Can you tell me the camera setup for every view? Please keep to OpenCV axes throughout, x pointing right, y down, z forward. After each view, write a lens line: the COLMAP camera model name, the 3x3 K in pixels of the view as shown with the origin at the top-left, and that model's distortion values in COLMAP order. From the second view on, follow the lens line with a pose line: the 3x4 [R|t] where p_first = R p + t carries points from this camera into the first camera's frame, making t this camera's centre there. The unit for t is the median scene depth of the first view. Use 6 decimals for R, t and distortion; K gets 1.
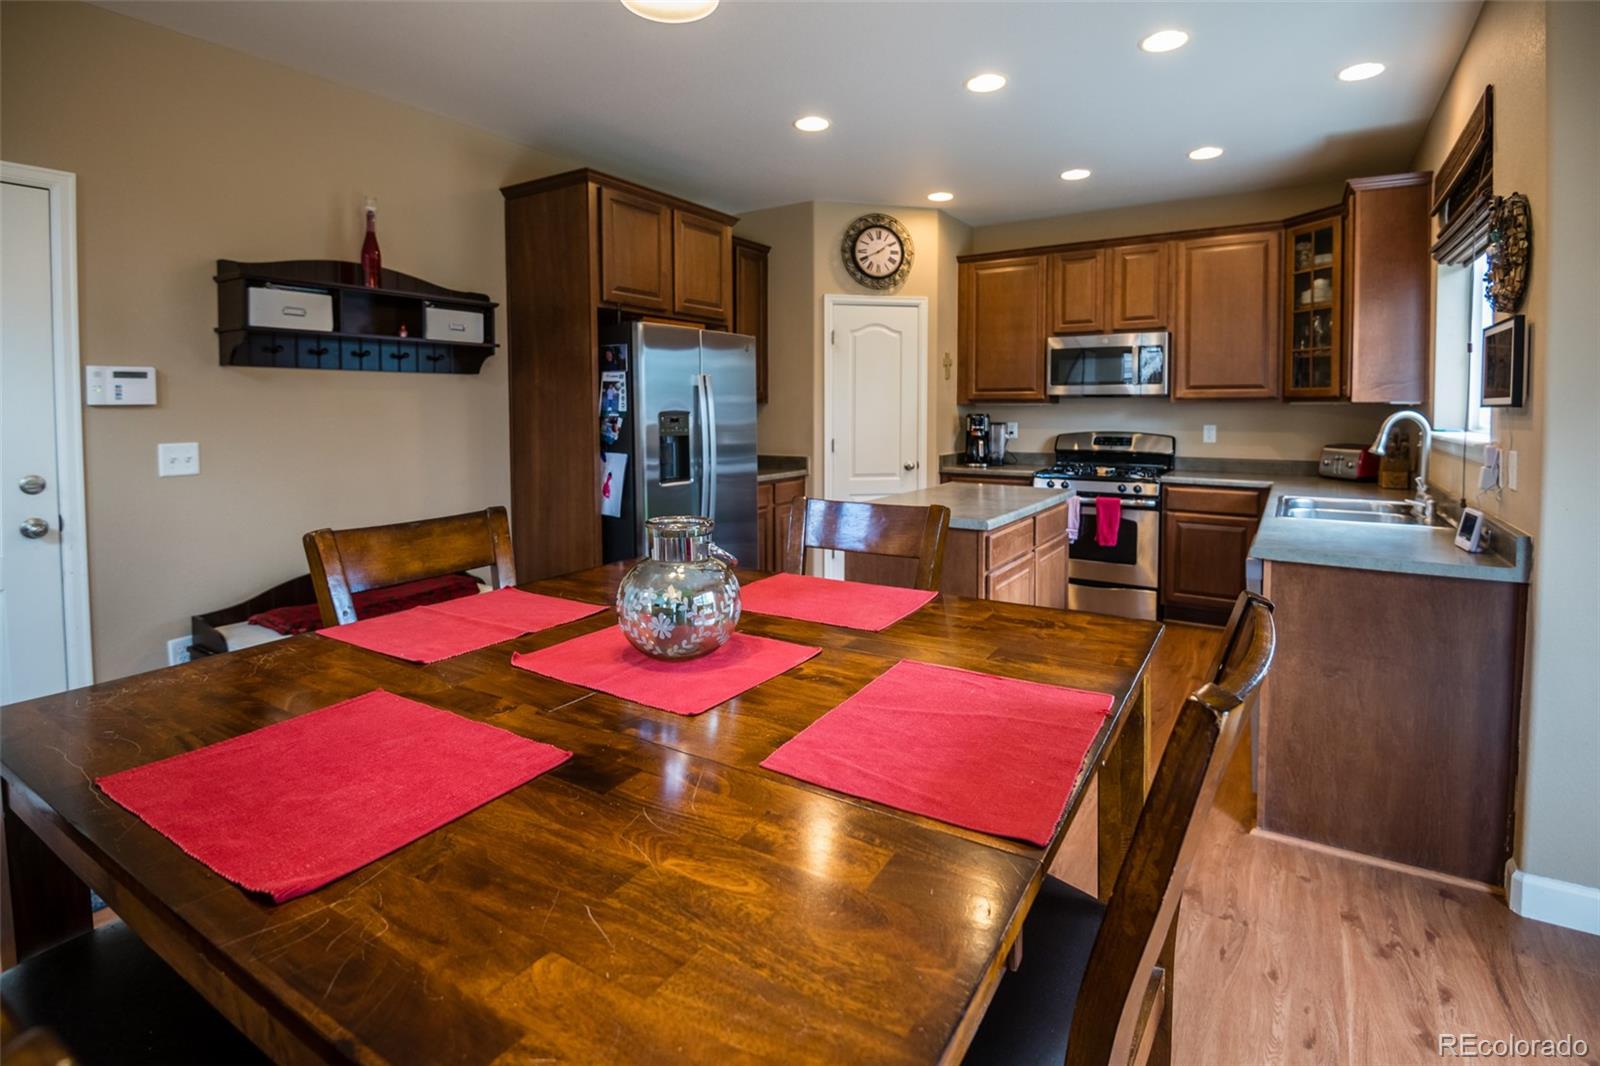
lens RADIAL K [[755.3, 0, 758.8], [0, 755.3, 424.1], [0, 0, 1]] dist [0.008393, -0.013906]
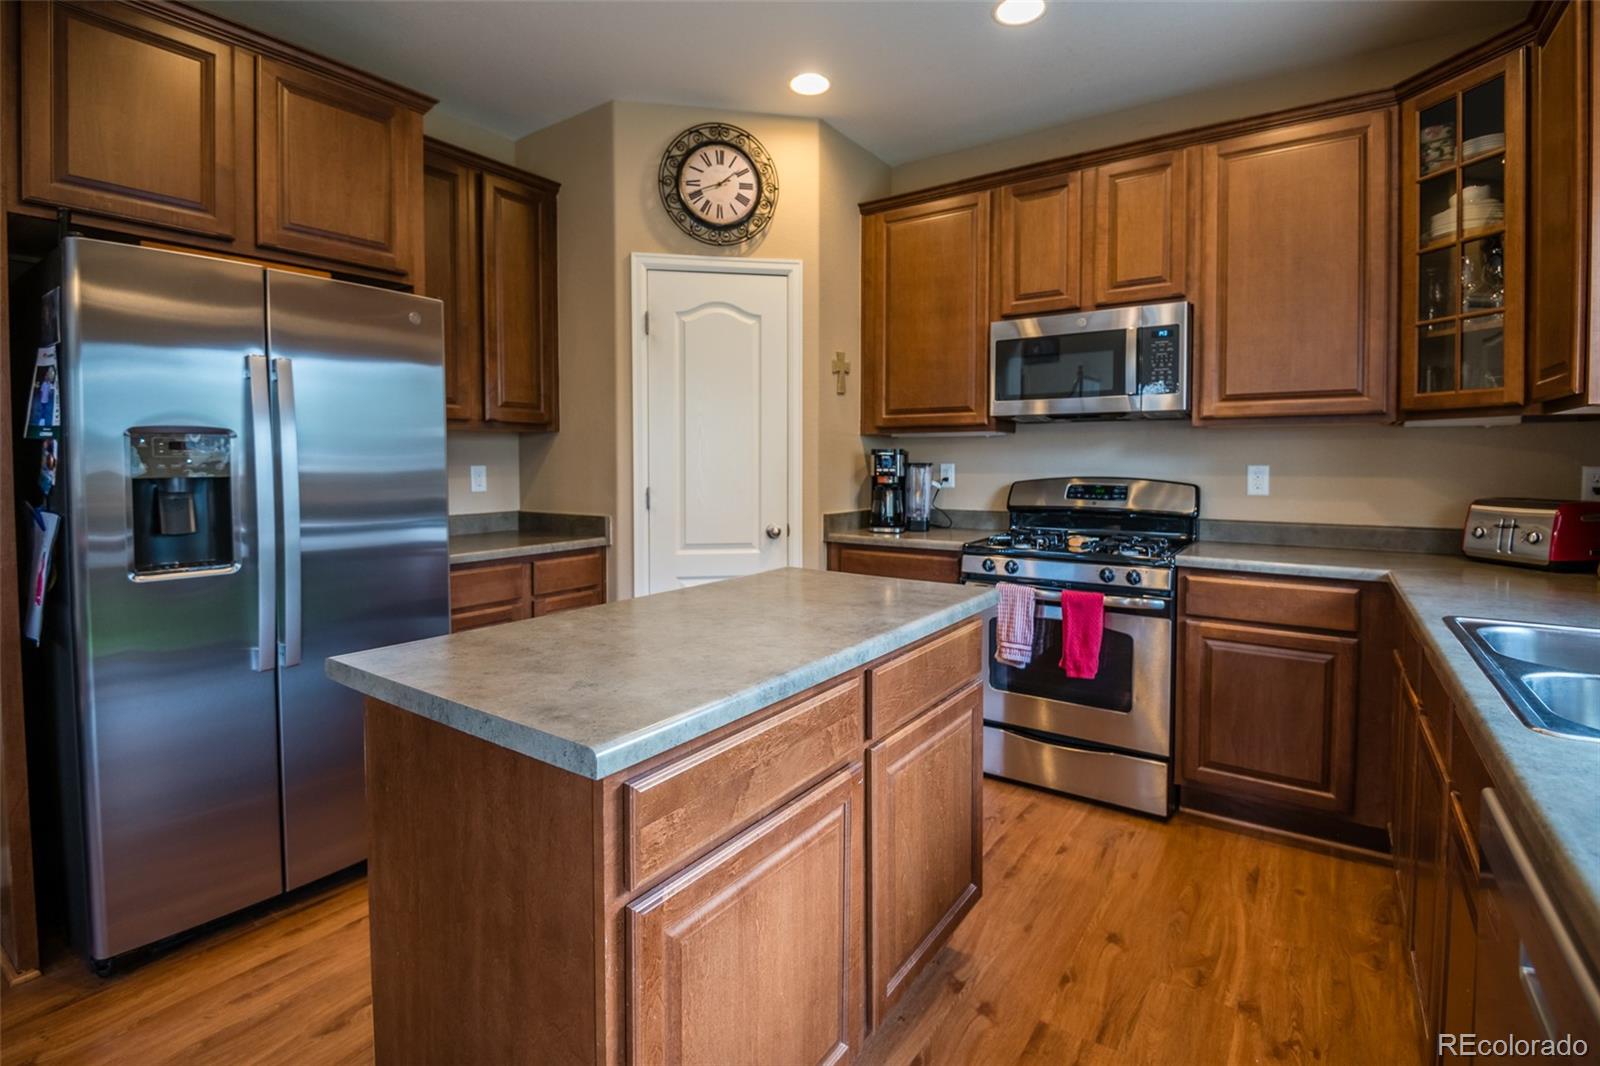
lens RADIAL K [[755.3, 0, 783.1], [0, 755.3, 470.2], [0, 0, 1]] dist [0.008393, -0.013906]
pose [[0.999997, 0.002111, 0.001536, 0.231021], [-0.002099, 0.999969, -0.007580, 0.010817], [-0.001552, 0.007576, 0.999970, 0.422946]]
